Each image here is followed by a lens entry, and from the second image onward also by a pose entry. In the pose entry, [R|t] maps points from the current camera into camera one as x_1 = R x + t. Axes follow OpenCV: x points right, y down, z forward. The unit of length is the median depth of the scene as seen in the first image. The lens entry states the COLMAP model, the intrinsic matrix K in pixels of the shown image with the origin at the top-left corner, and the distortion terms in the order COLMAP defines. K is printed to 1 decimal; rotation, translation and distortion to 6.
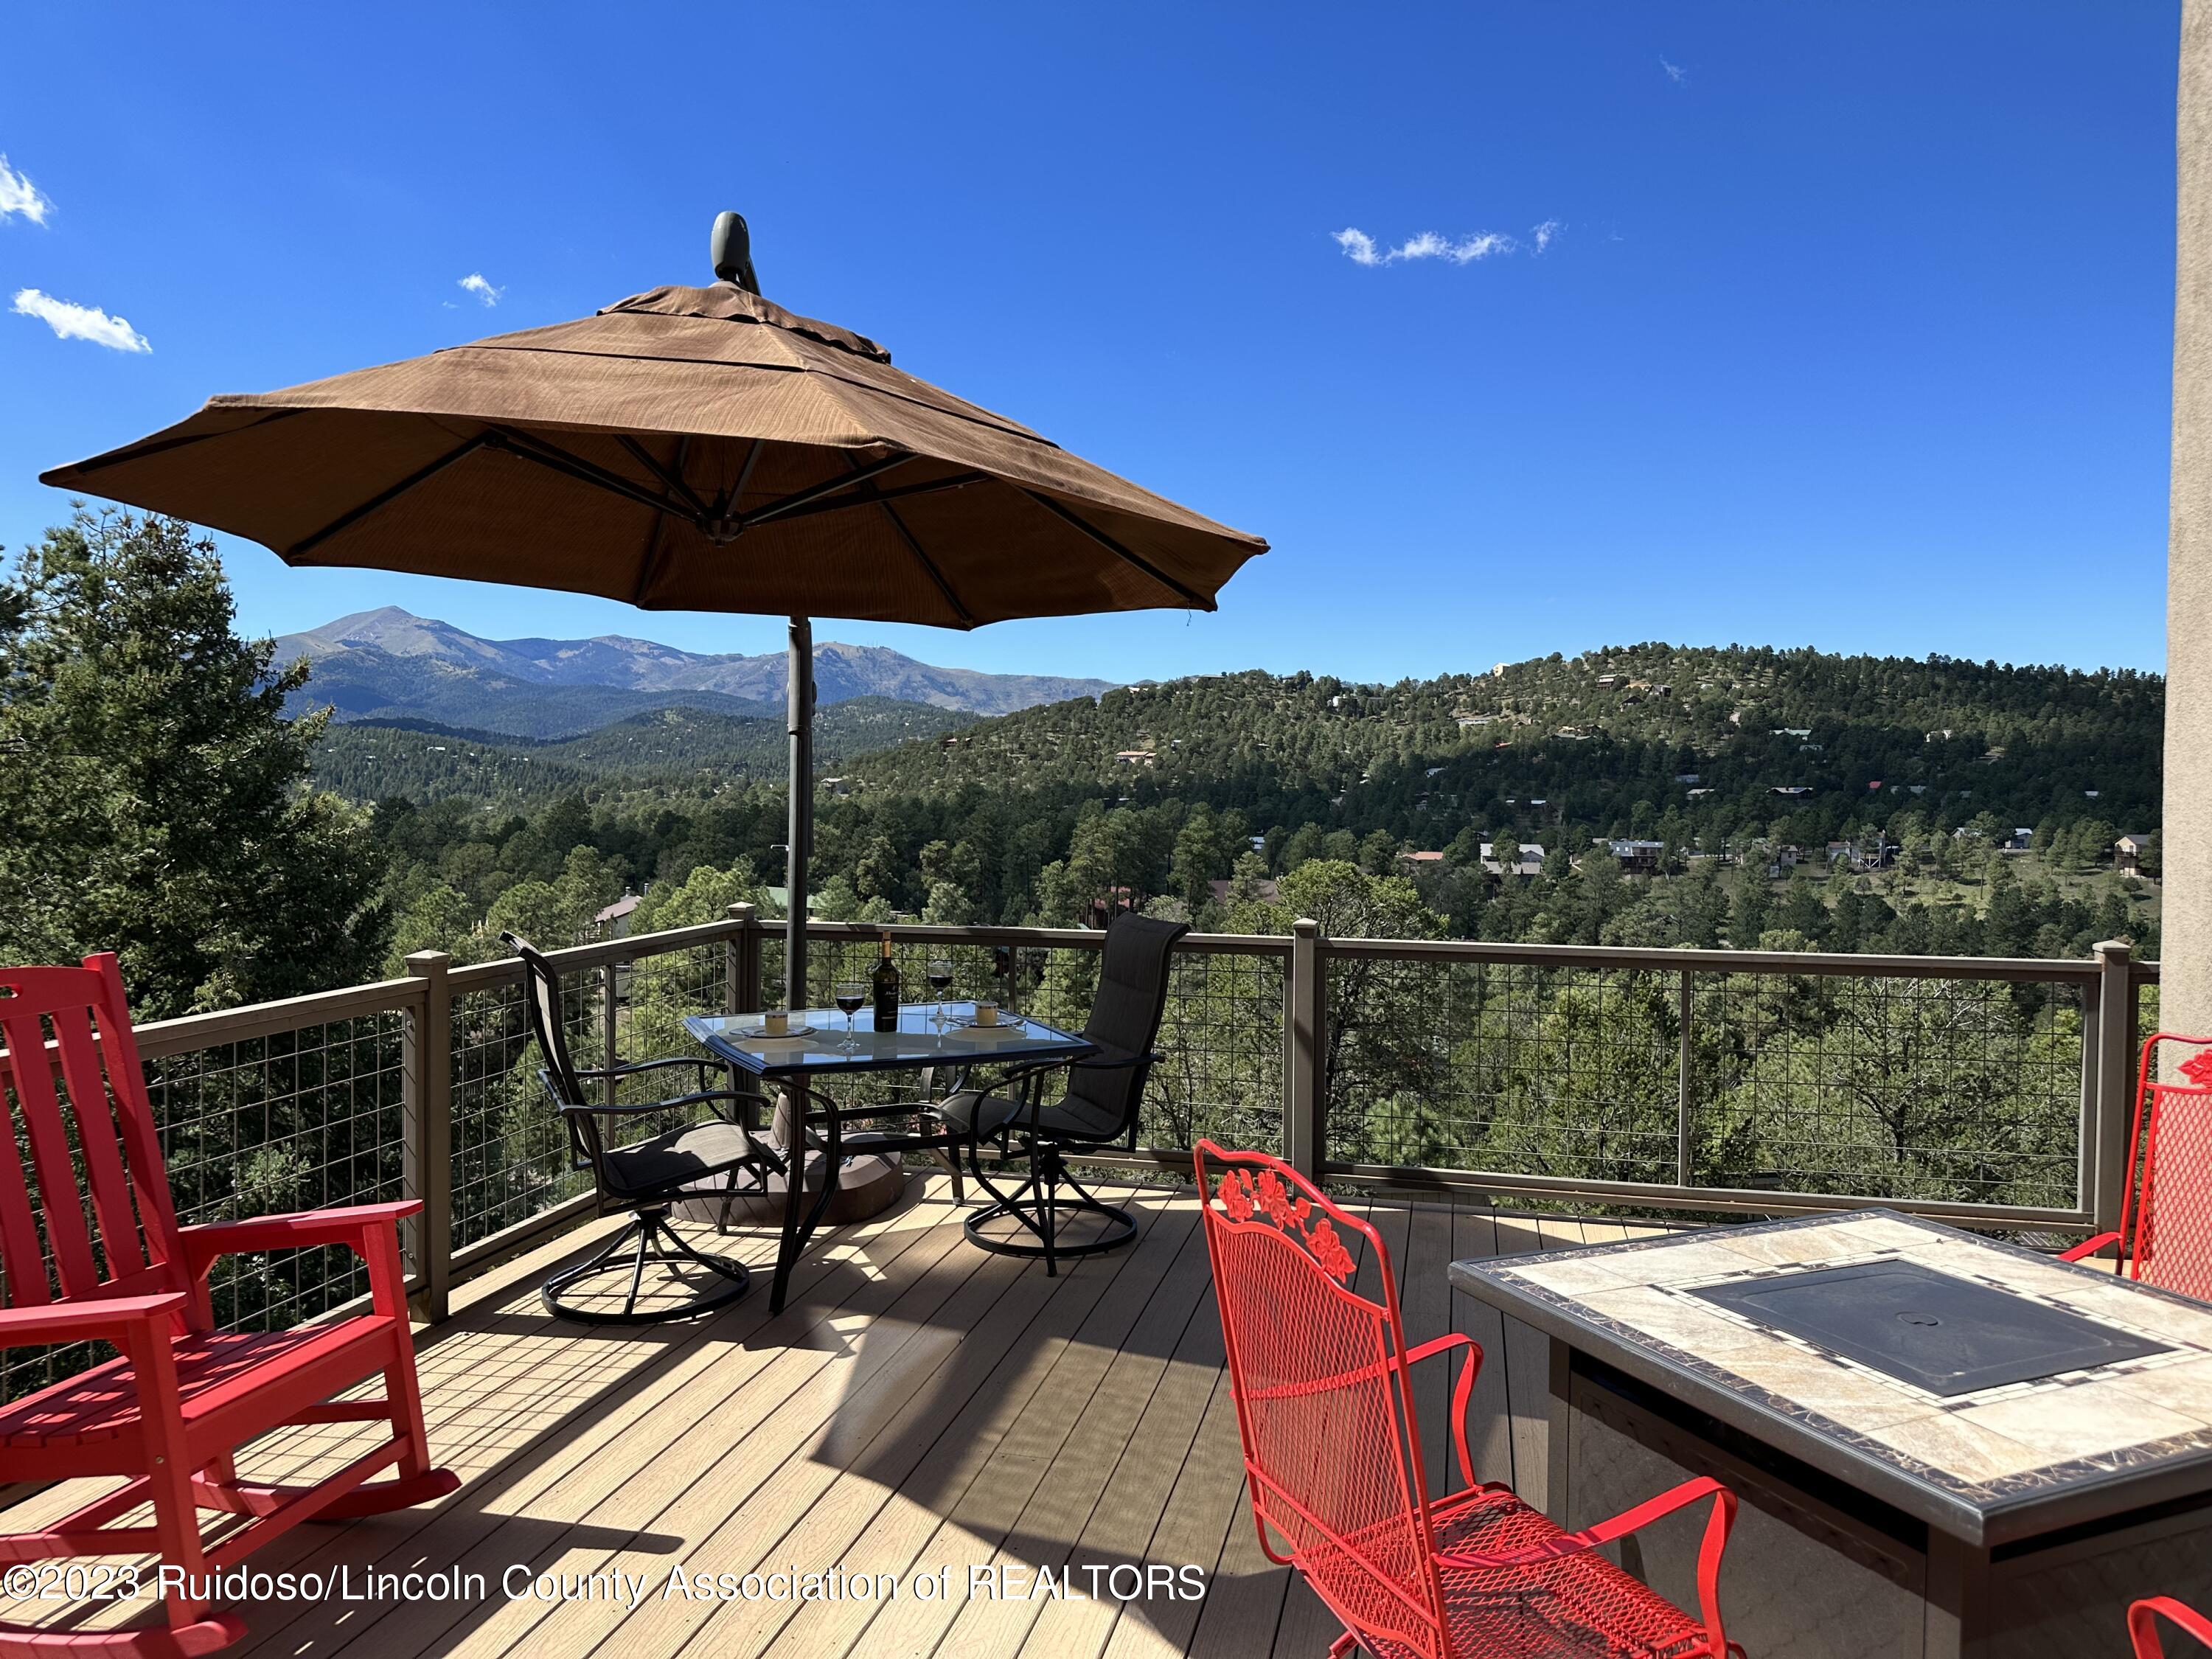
lens RADIAL K [[1544.0, 0, 1088.8], [0, 1544.0, 819.5], [0, 0, 1]] dist [0.002201, -0.016690]
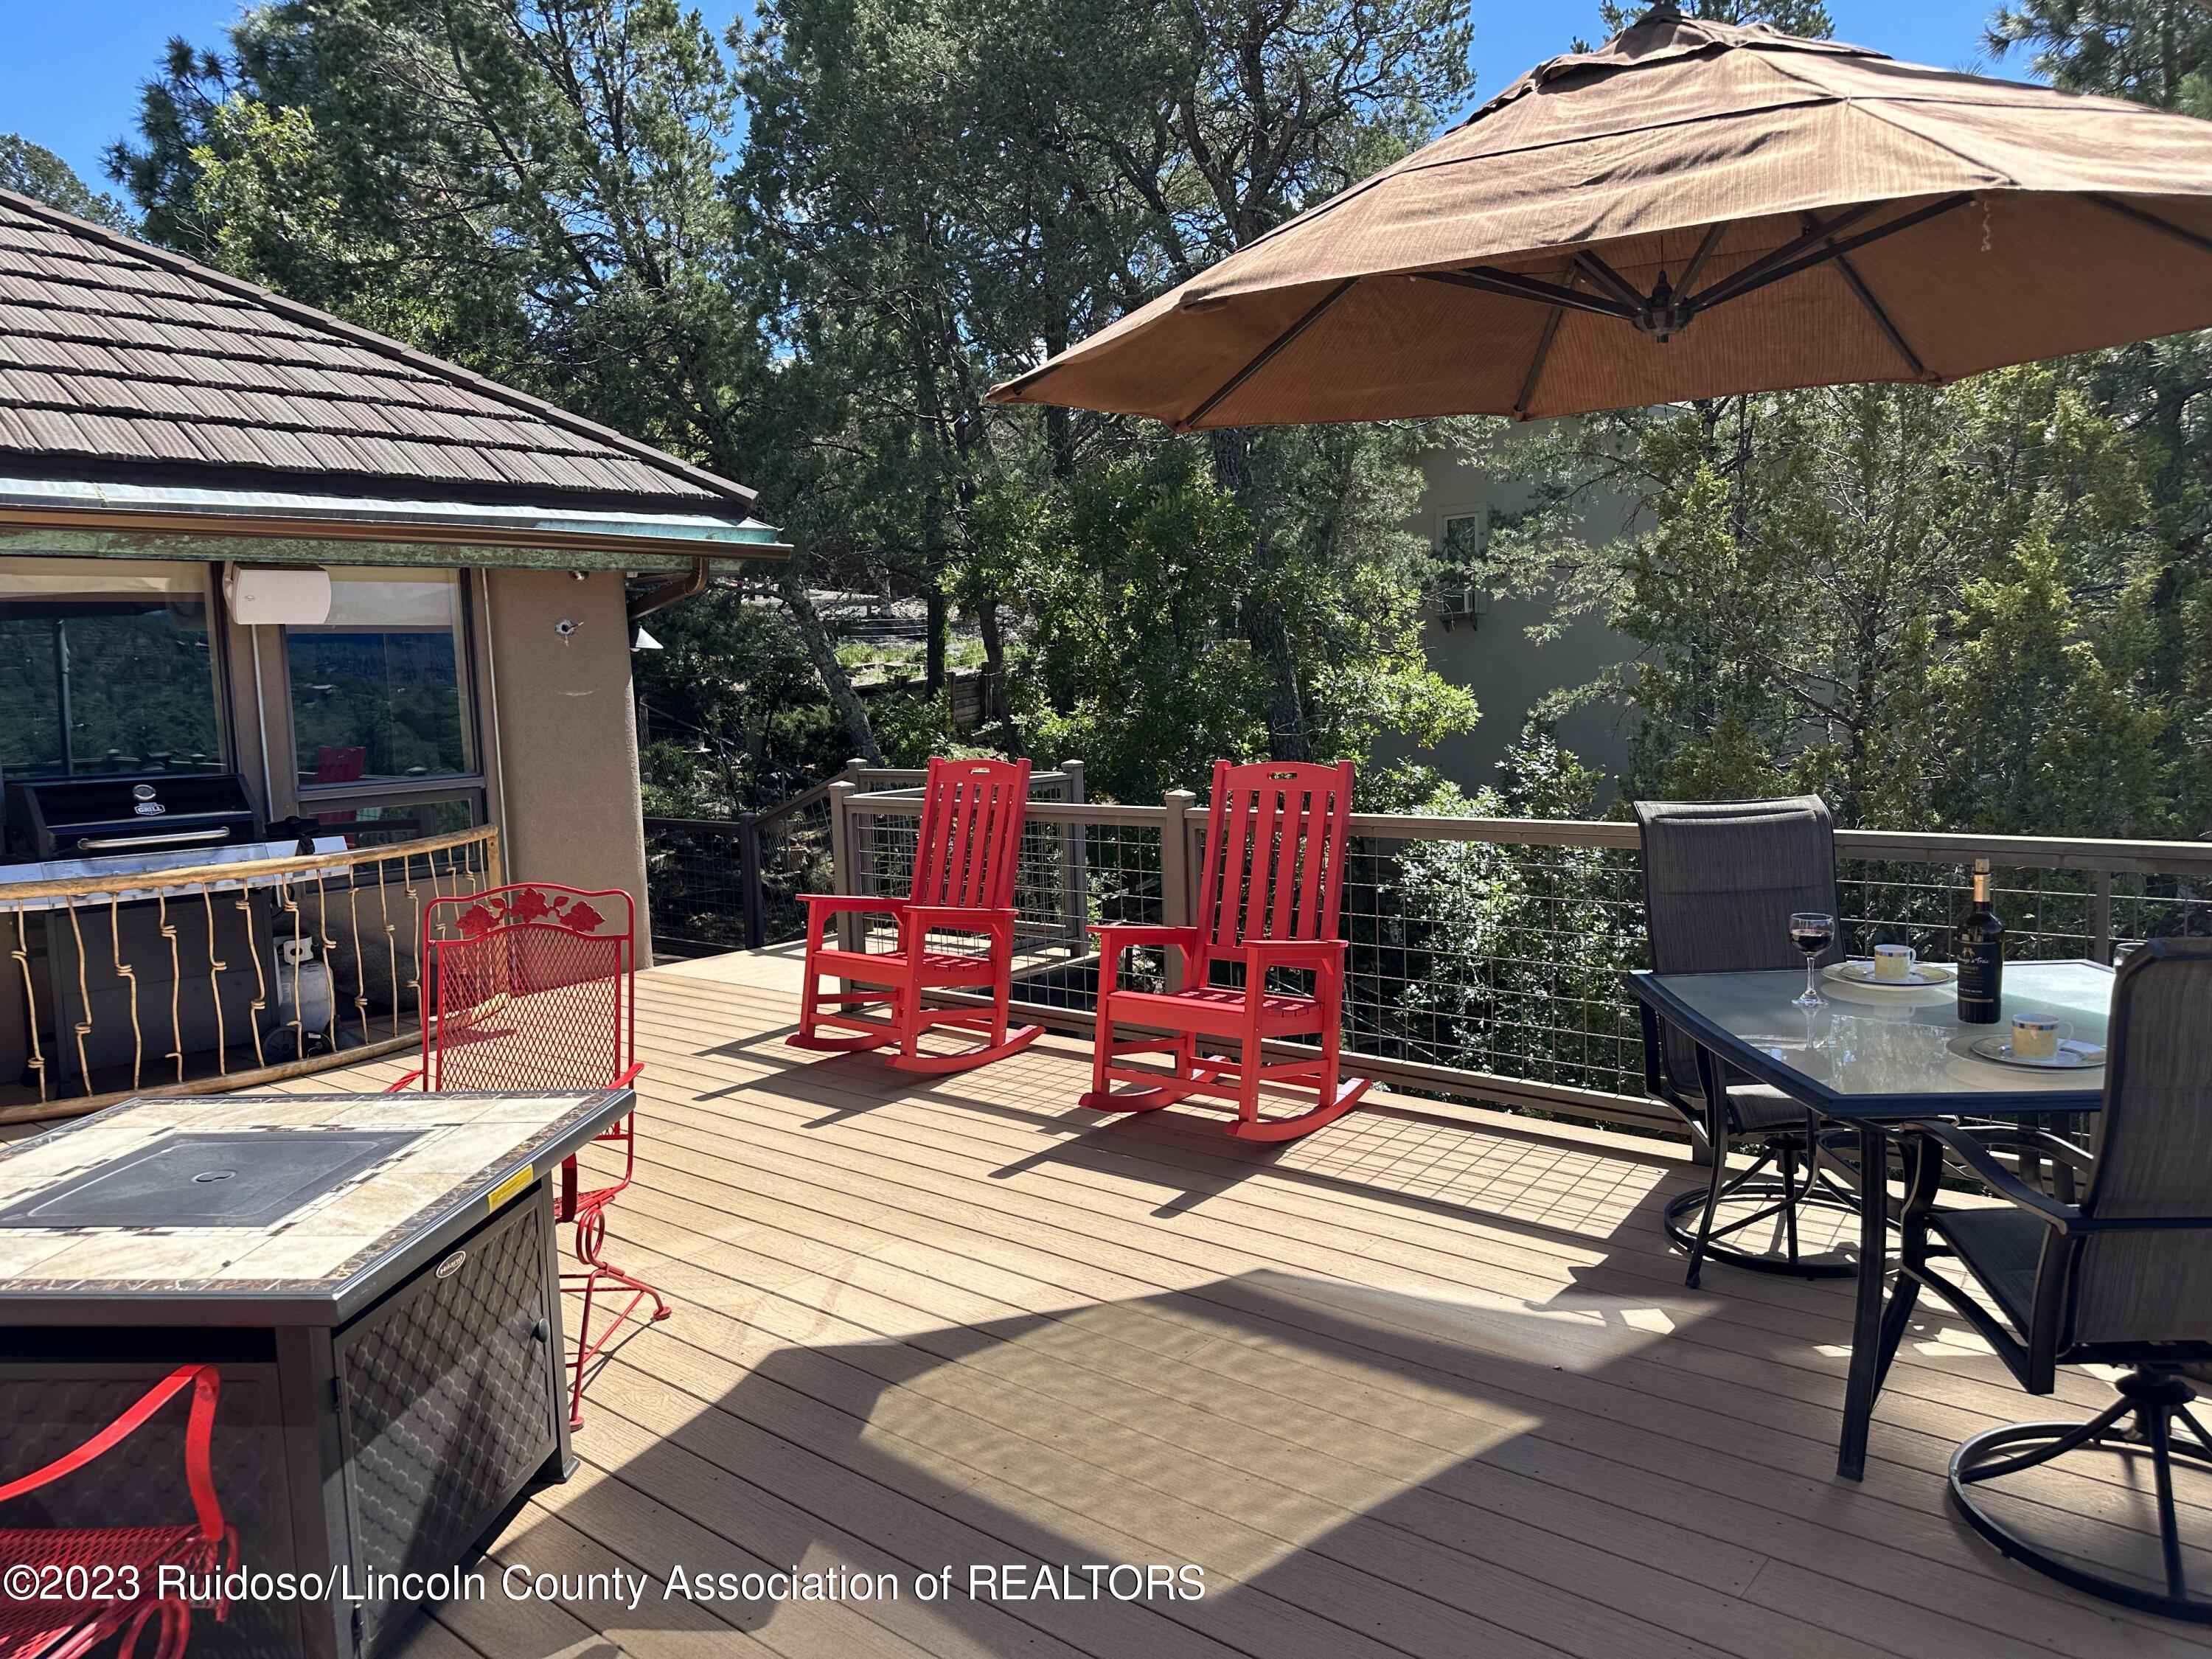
lens RADIAL K [[1544.0, 0, 1091.6], [0, 1544.0, 836.7], [0, 0, 1]] dist [0.002201, -0.016690]
pose [[-0.441841, 0.111109, -0.890186, 0.698858], [0.008050, 0.992752, 0.119915, -0.015538], [0.897057, 0.045817, -0.439533, 1.173234]]
